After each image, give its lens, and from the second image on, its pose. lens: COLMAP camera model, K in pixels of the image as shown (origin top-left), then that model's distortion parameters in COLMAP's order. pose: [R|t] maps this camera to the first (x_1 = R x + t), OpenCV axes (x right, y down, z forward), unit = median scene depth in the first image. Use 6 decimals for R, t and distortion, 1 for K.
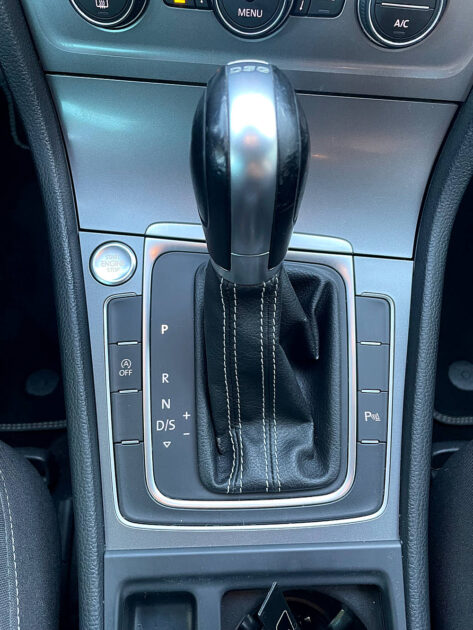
lens RADIAL K [[473.4, 0, 231.4], [0, 473.4, 302.3], [0, 0, 1]] dist [0.082915, -0.093917]
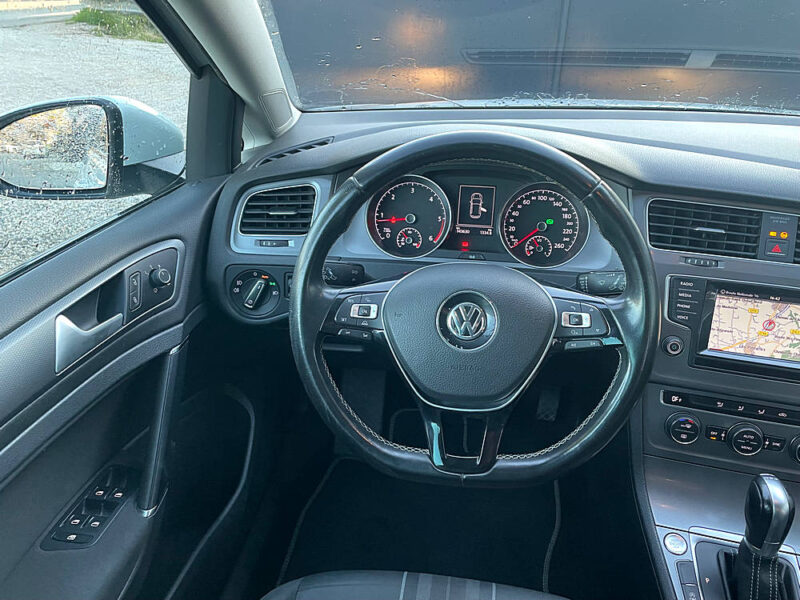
lens RADIAL K [[601.1, 0, 404.5], [0, 601.1, 303.1], [0, 0, 1]] dist [0.082915, -0.093917]
pose [[0.987297, 0.079341, -0.137659, -1.217291], [-0.138881, 0.851807, -0.505111, 0.578662], [0.077183, 0.517813, 0.852005, -2.070969]]
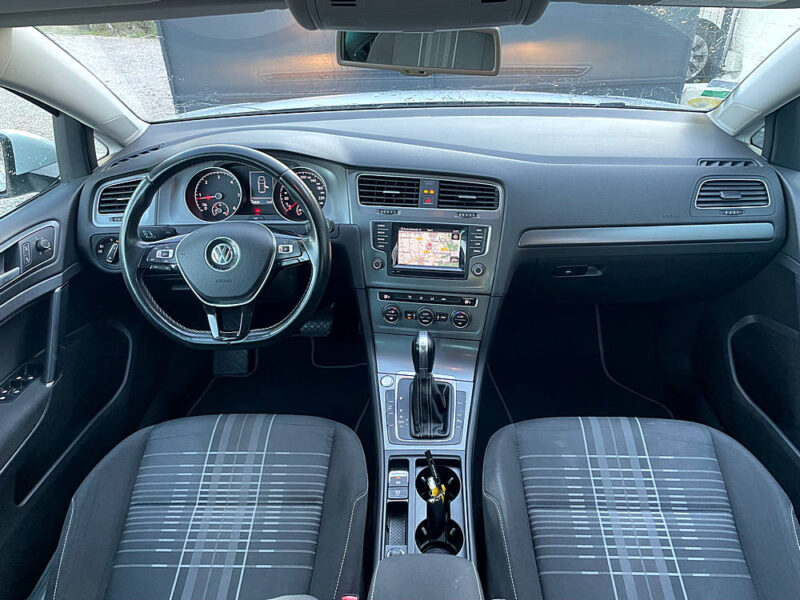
lens RADIAL K [[601.1, 0, 402.9], [0, 601.1, 300.2], [0, 0, 1]] dist [0.082915, -0.093917]
pose [[0.997699, 0.000889, -0.067795, 0.181174], [-0.032805, 0.881412, -0.471207, 1.582389], [0.059336, 0.472347, 0.879413, -3.406724]]
